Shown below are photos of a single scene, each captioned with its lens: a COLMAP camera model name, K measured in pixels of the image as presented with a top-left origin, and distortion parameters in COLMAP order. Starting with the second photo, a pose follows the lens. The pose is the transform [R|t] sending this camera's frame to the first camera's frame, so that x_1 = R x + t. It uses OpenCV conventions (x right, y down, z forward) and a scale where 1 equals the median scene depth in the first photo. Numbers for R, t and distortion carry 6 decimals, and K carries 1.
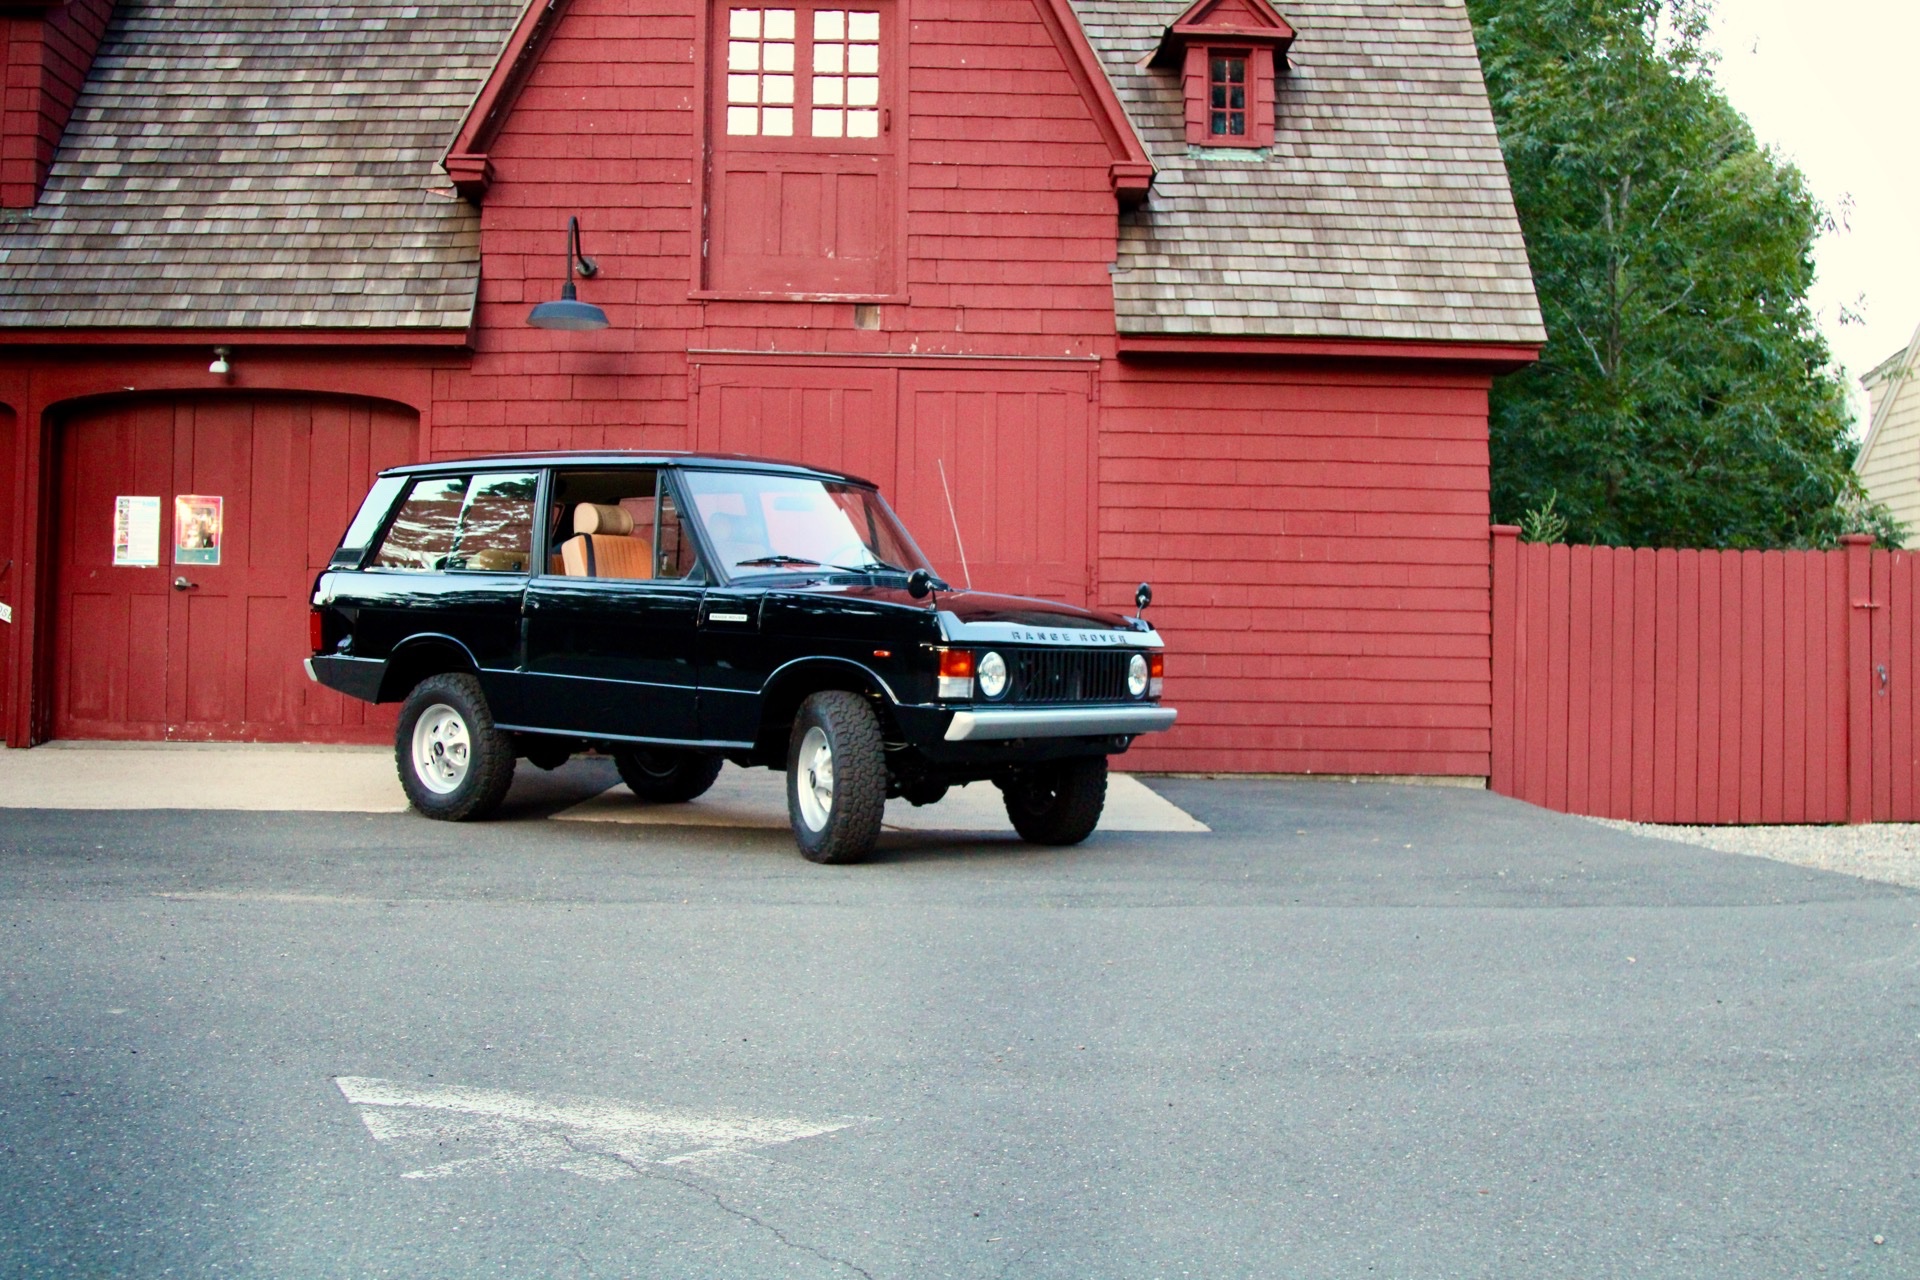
lens RADIAL K [[2099.0, 0, 990.7], [0, 2099.0, 651.6], [0, 0, 1]] dist [-0.132442, 0.103933]
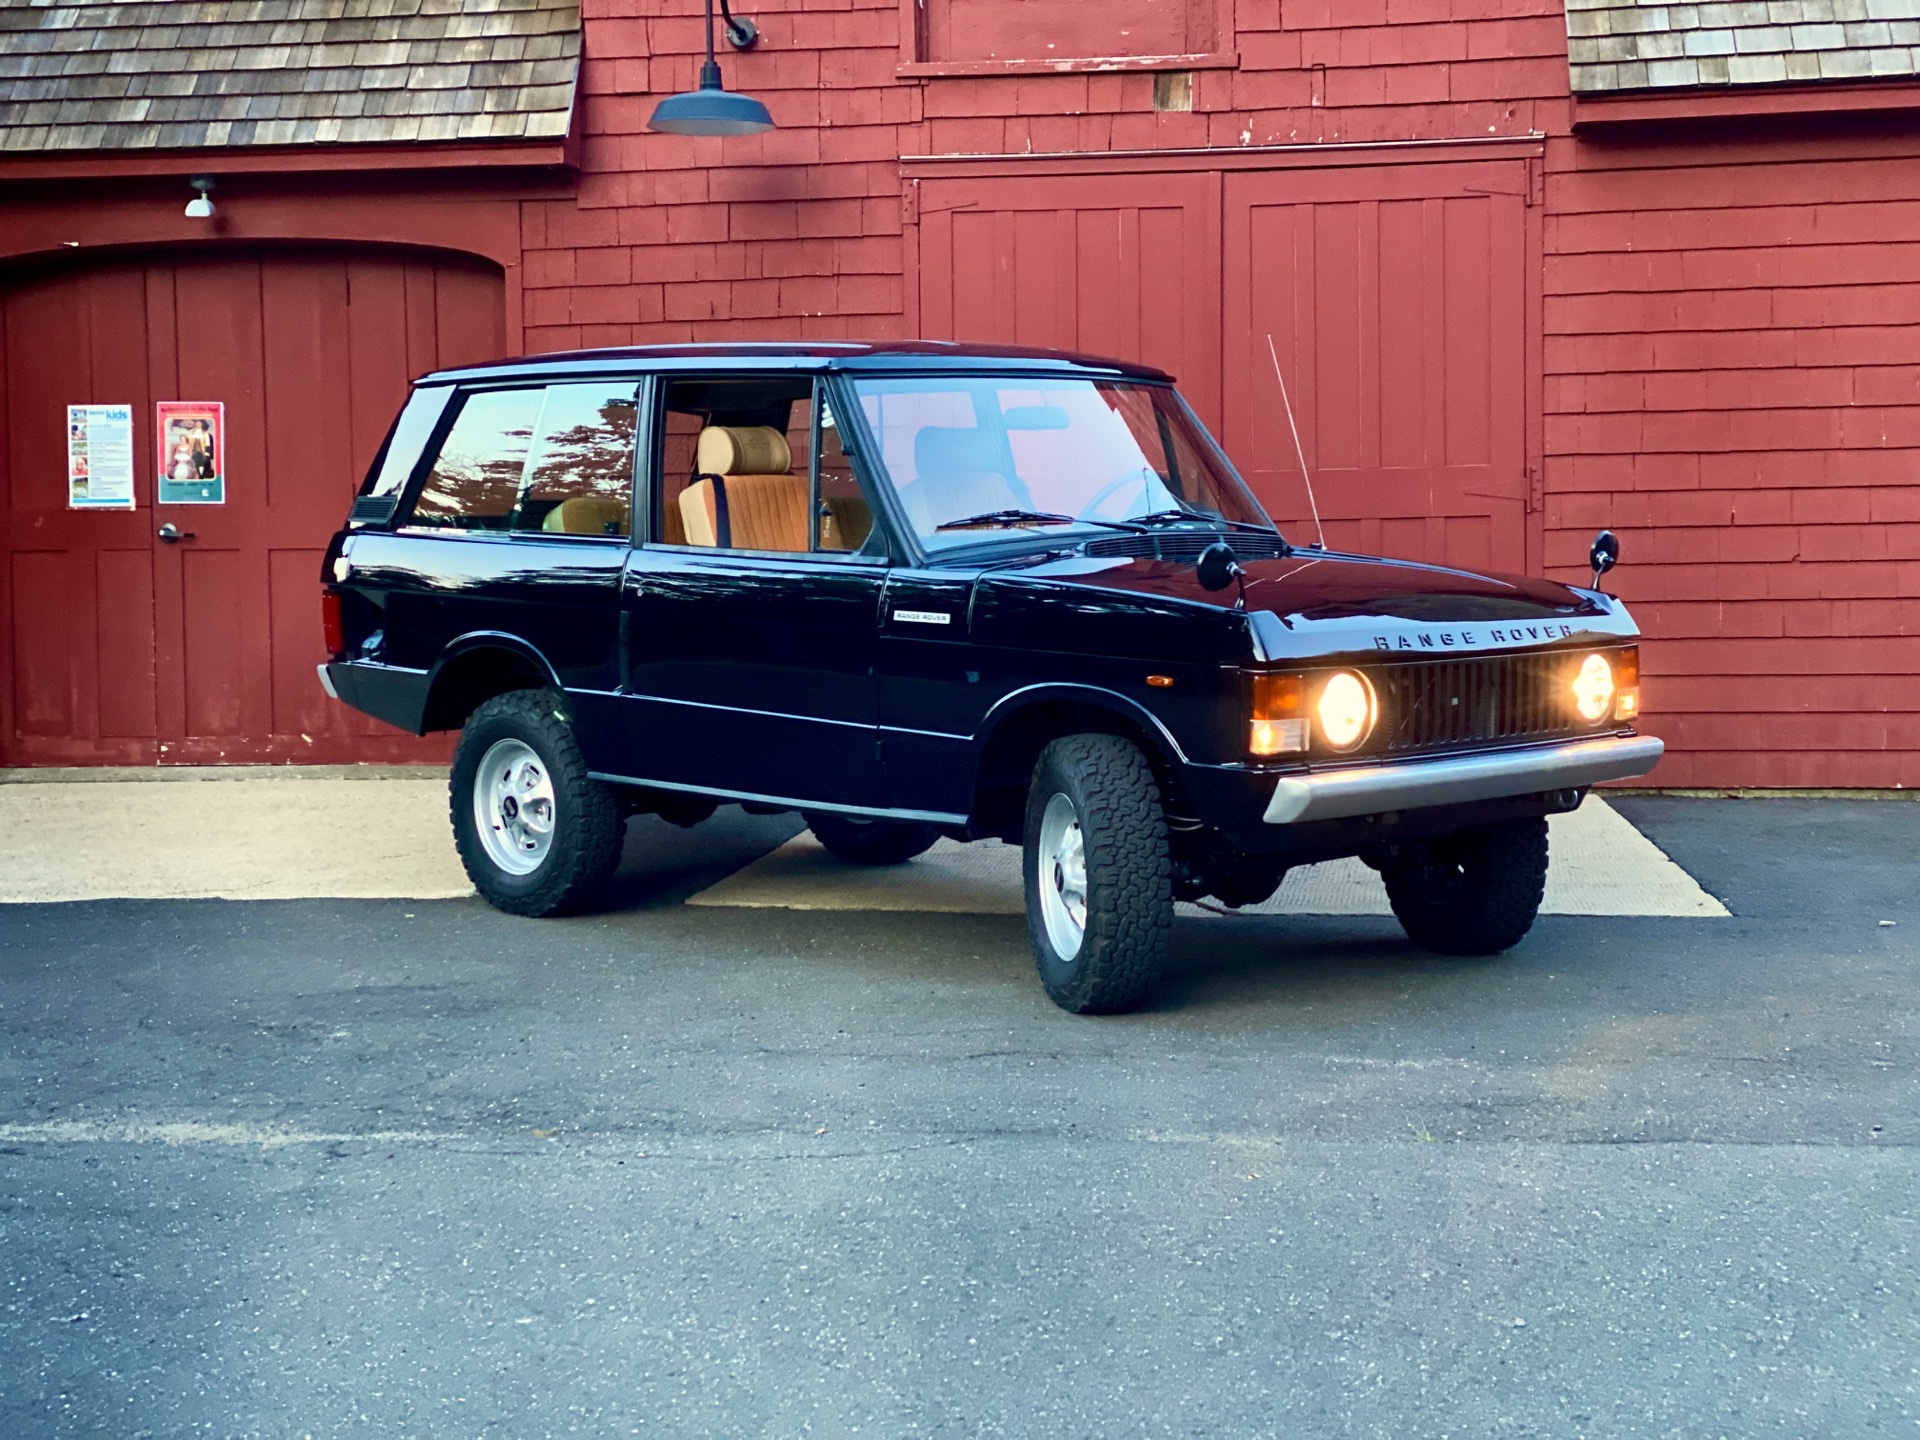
lens RADIAL K [[2848.0, 0, 965.7], [0, 2848.0, 678.5], [0, 0, 1]] dist [0.208013, -0.428649]
pose [[0.986422, -0.019291, -0.163091, 0.018862], [0.029085, 0.997900, 0.057883, -0.032607], [0.161632, -0.061841, 0.984912, 0.106629]]
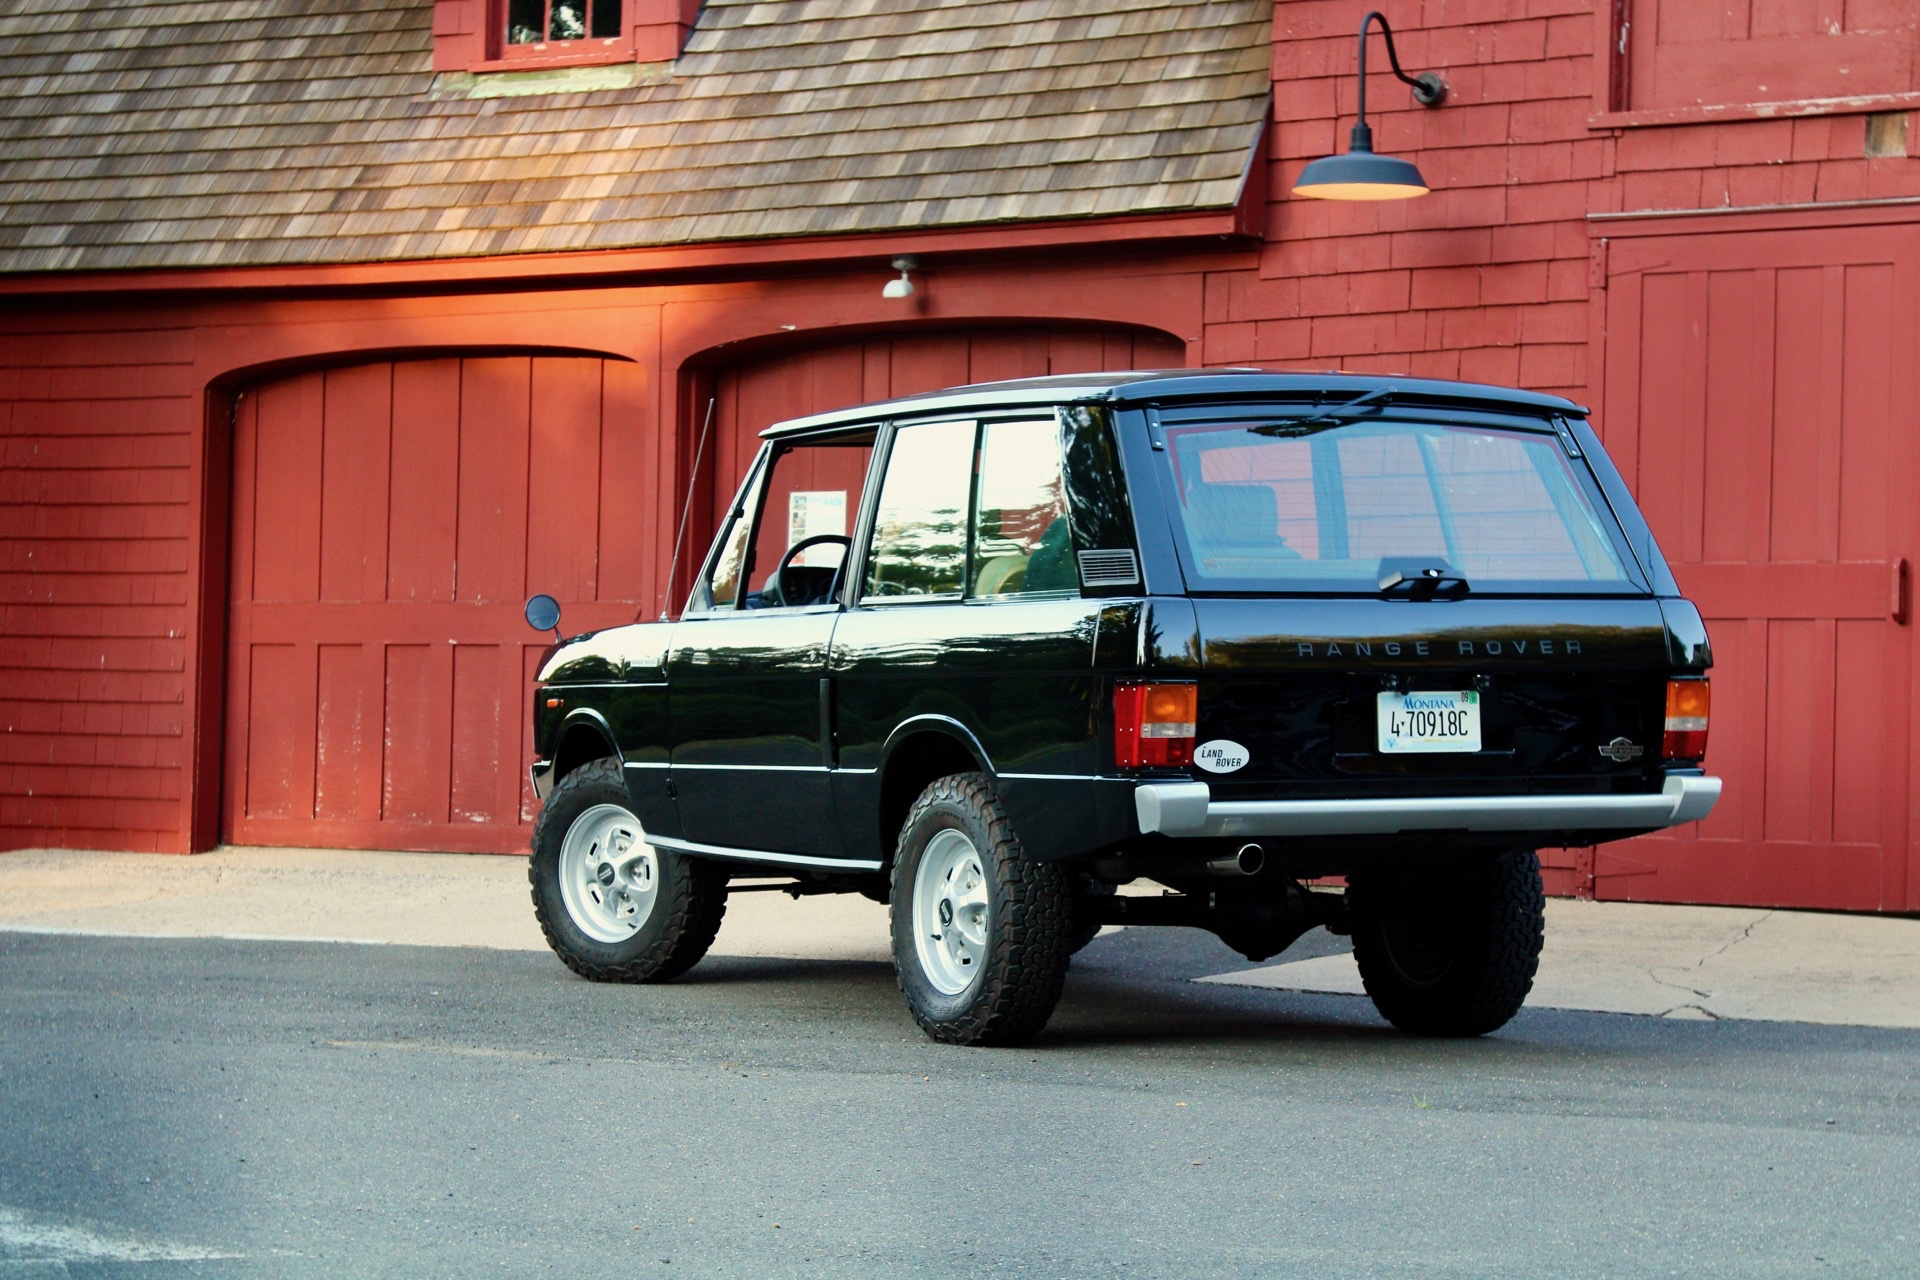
lens RADIAL K [[4210.6, 0, 960.0], [0, 4210.6, 640.0], [0, 0, 1]] dist [0.090072, 0.435144]
pose [[0.844454, -0.015313, -0.535409, 0.344877], [0.003480, 0.999727, -0.023104, 0.003618], [0.535617, 0.017647, 0.844277, -0.109398]]
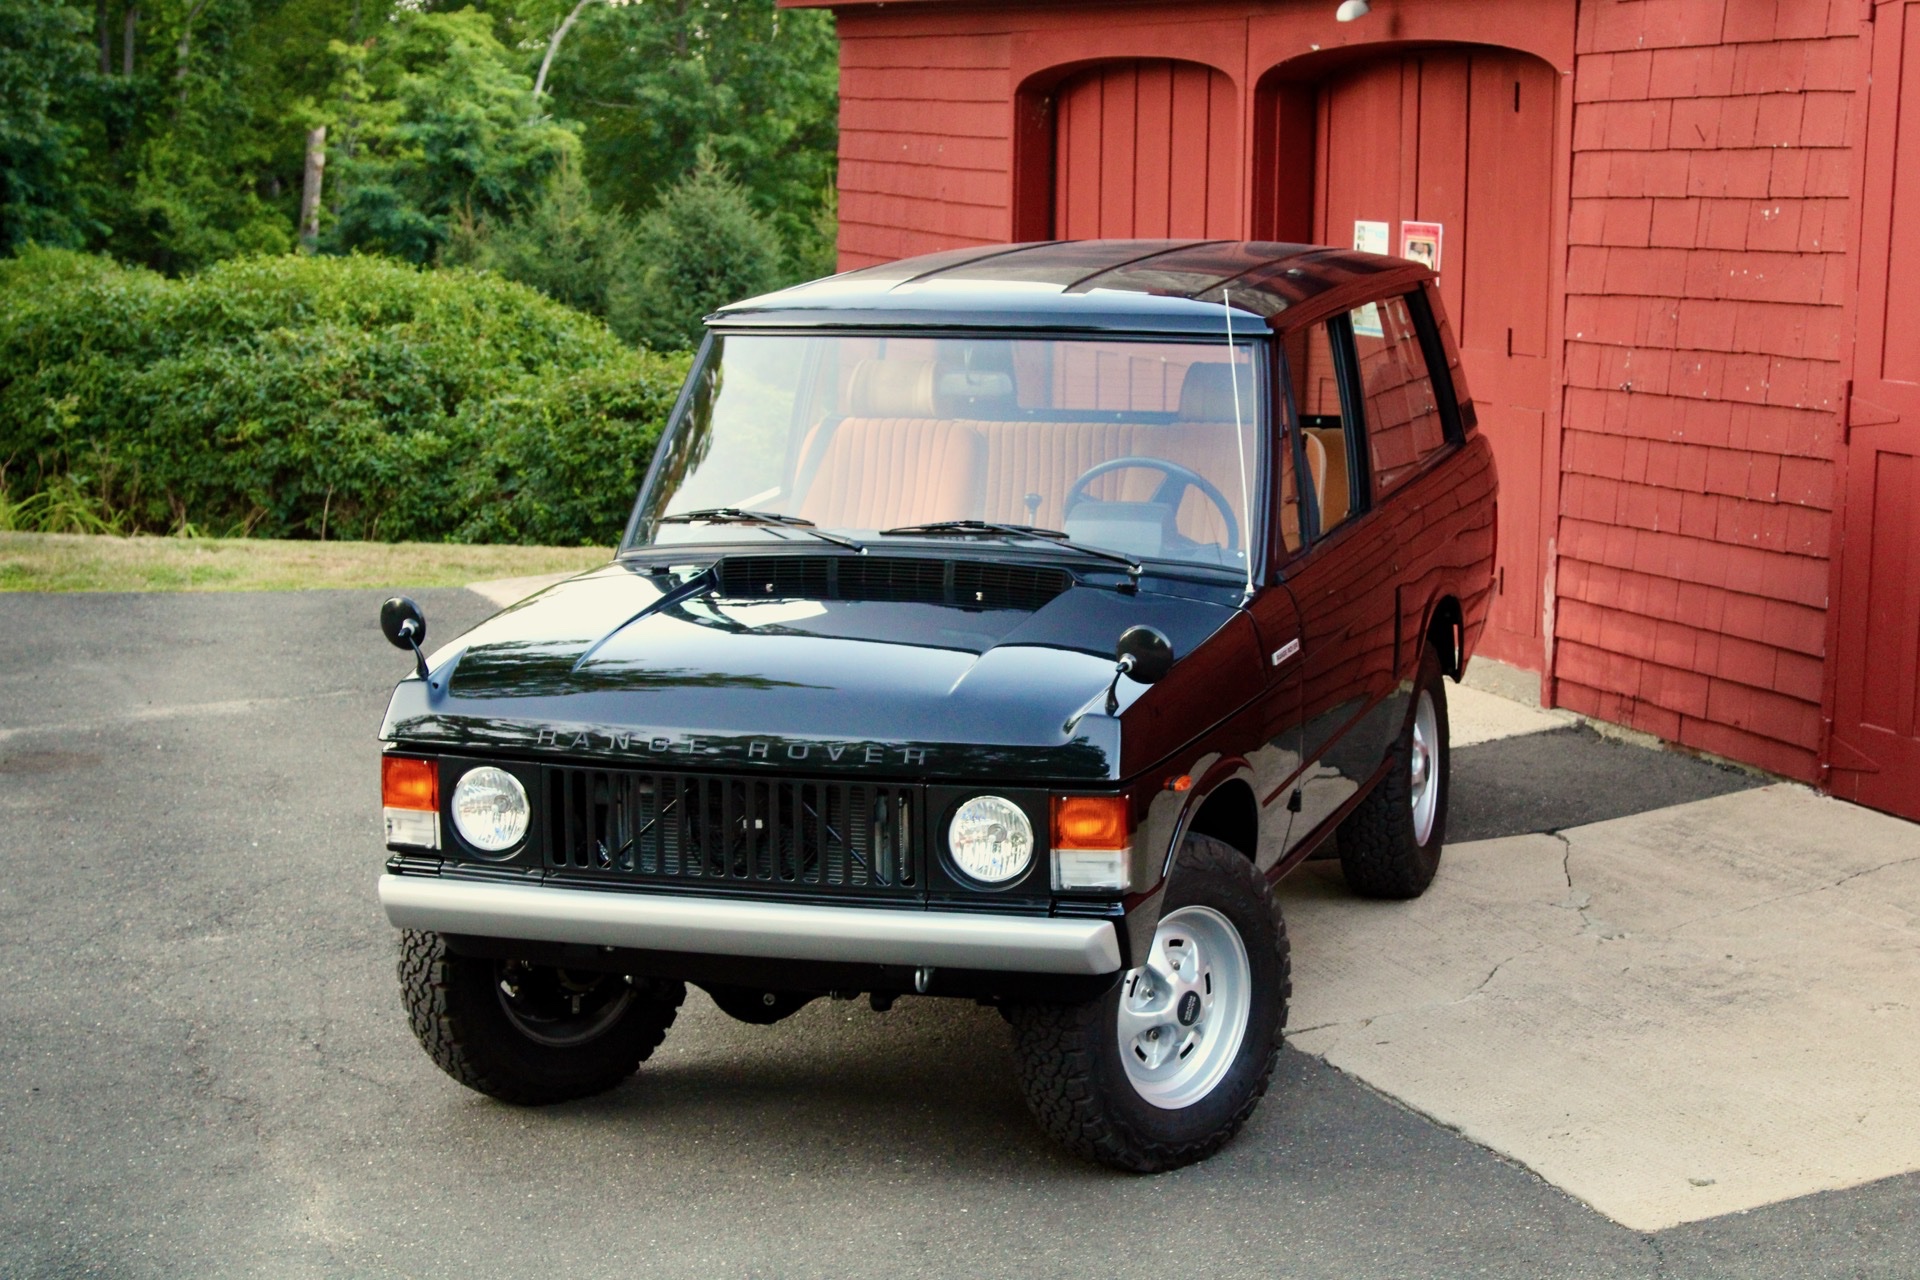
lens RADIAL K [[3663.1, 0, 973.0], [0, 3663.1, 641.8], [0, 0, 1]] dist [0.088500, -0.018264]
pose [[0.323821, 0.120567, -0.938405, 0.575222], [0.010463, 0.991330, 0.130978, -0.095940], [0.946060, -0.052232, 0.319752, 0.541794]]
